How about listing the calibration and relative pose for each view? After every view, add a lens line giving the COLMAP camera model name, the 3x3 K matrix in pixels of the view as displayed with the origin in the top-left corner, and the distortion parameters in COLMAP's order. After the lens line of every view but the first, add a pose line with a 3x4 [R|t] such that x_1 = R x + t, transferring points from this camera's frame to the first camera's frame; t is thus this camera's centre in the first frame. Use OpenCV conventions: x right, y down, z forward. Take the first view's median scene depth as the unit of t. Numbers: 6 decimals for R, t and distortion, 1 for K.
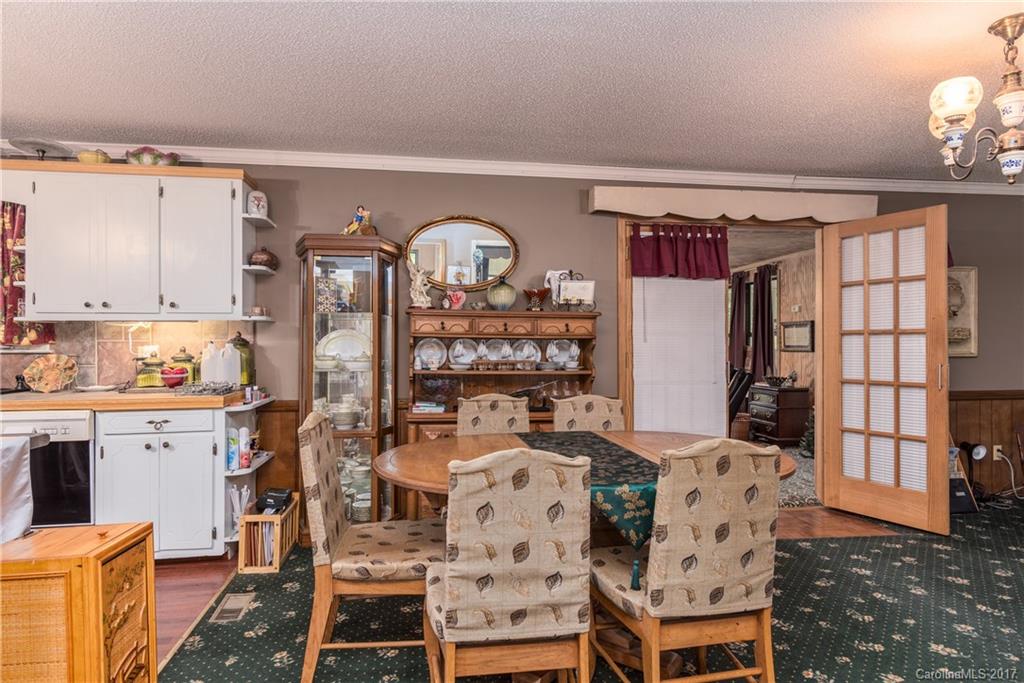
lens RADIAL K [[582.1, 0, 509.2], [0, 582.1, 345.6], [0, 0, 1]] dist [0.008417, -0.003690]
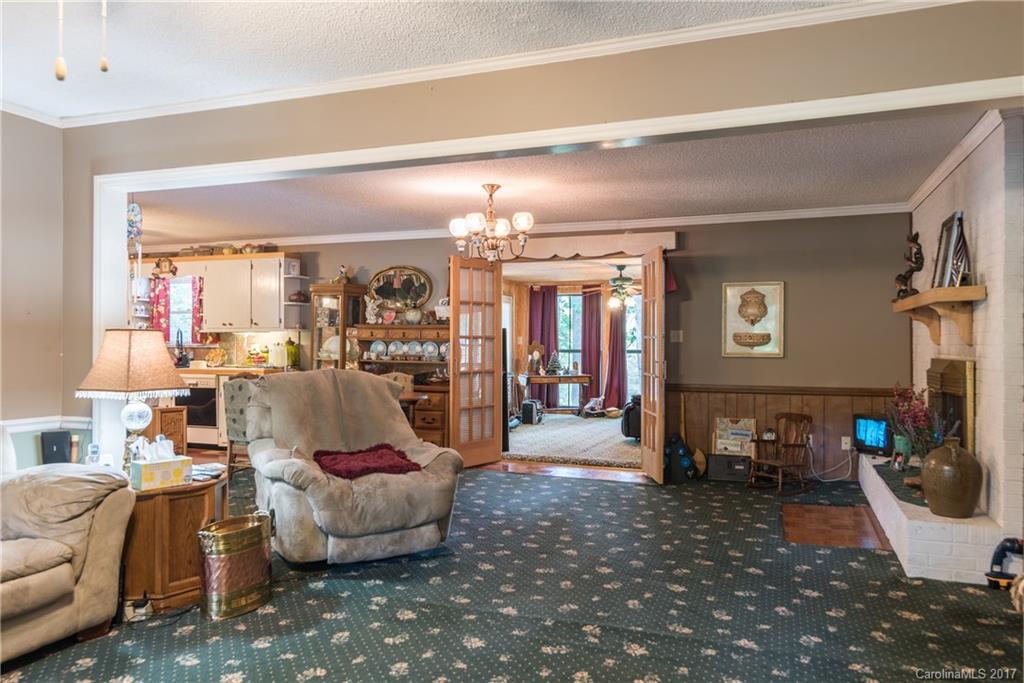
lens RADIAL K [[748.2, 0, 513.2], [0, 748.2, 339.3], [0, 0, 1]] dist [0.007681, -0.001008]
pose [[0.874280, 0.002267, -0.485416, 1.351902], [-0.004786, 0.999981, -0.003950, -0.011197], [0.485398, 0.005776, 0.874274, -0.756759]]
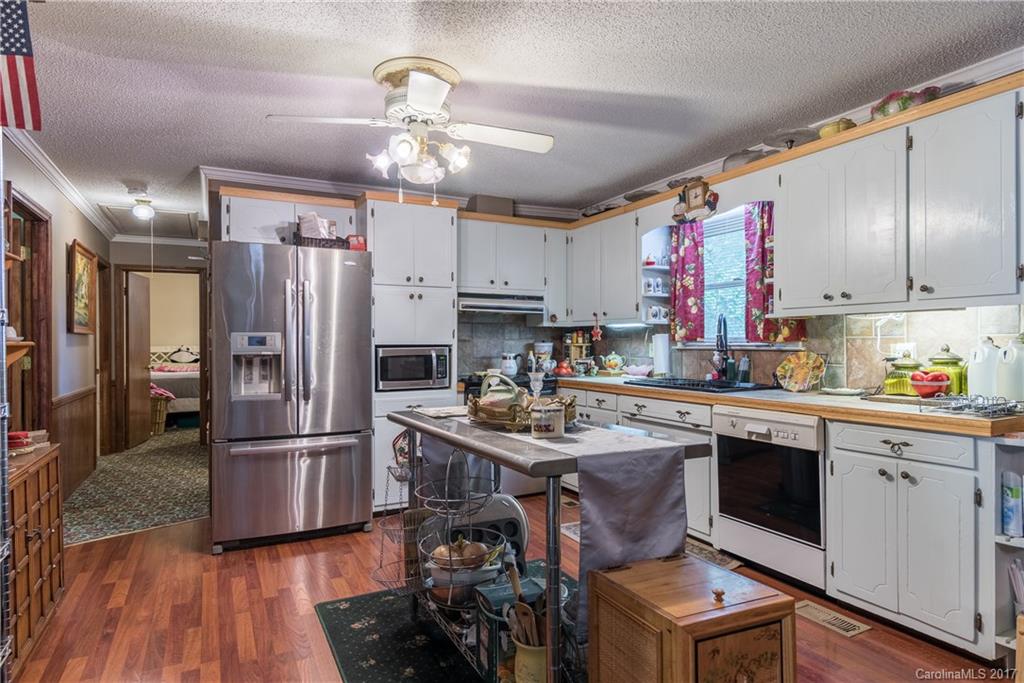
lens RADIAL K [[582.1, 0, 506.2], [0, 582.1, 339.7], [0, 0, 1]] dist [0.008417, -0.003690]
pose [[0.316830, -0.004147, -0.948473, -0.033661], [-0.000980, 0.999988, -0.004699, 0.000023], [0.948482, 0.002419, 0.316823, 0.240074]]
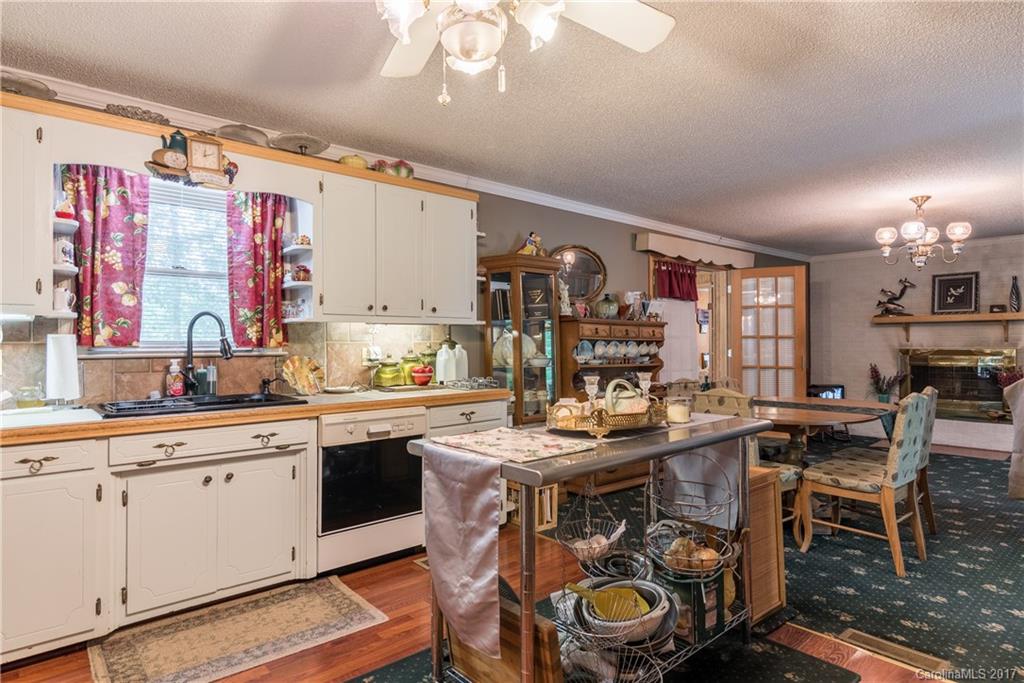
lens RADIAL K [[582.1, 0, 506.3], [0, 582.1, 340.9], [0, 0, 1]] dist [0.008417, -0.003690]
pose [[0.836789, 0.000802, 0.547525, -1.014006], [0.003366, 0.999972, -0.006609, -0.002975], [-0.547515, 0.007373, 0.836763, 0.005534]]
